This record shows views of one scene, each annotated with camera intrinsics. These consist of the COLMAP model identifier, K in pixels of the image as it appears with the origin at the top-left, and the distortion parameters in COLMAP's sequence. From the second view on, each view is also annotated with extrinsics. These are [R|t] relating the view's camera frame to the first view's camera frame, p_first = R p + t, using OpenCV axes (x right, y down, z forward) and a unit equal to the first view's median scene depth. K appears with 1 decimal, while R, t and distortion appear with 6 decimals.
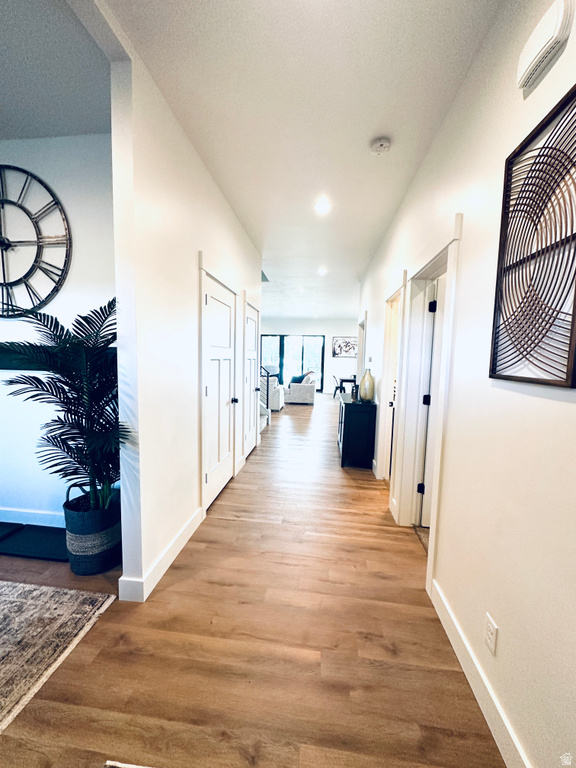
lens RADIAL K [[306.4, 0, 286.6], [0, 306.4, 386.6], [0, 0, 1]] dist [-0.002110, -0.000027]
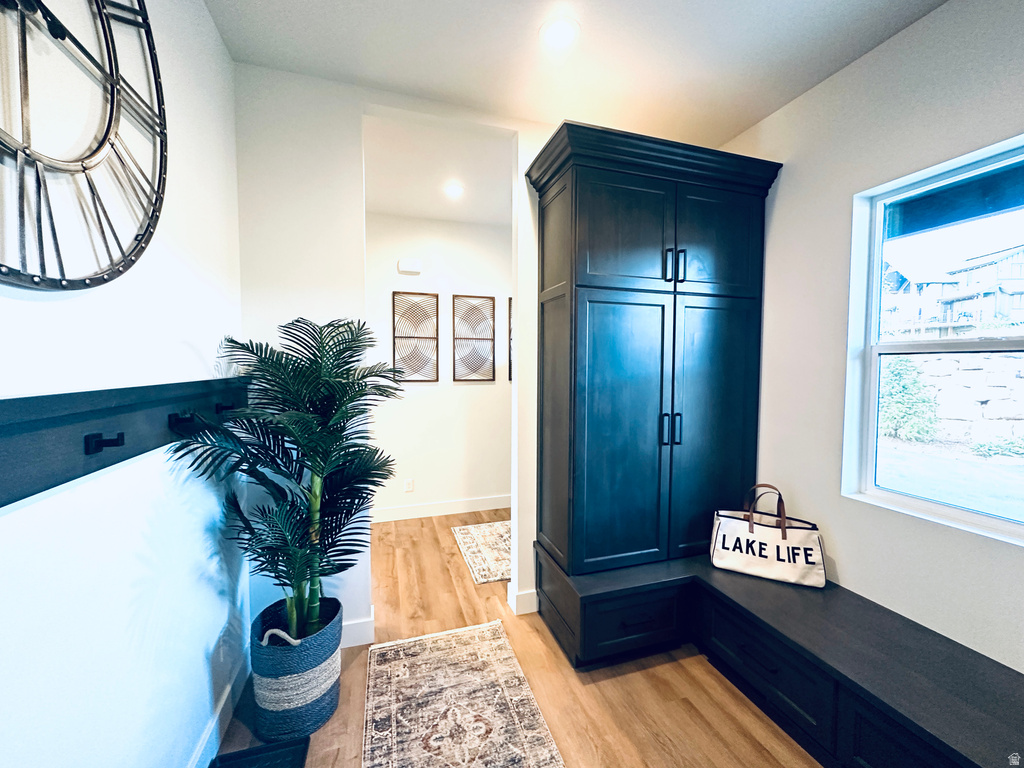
lens RADIAL K [[408.6, 0, 511.6], [0, 408.6, 381.6], [0, 0, 1]] dist [-0.002110, -0.000027]
pose [[-0.405526, -0.062380, 0.911953, -0.968261], [0.072566, 0.992323, 0.100146, -0.109194], [-0.911199, 0.106788, -0.397886, 0.543418]]
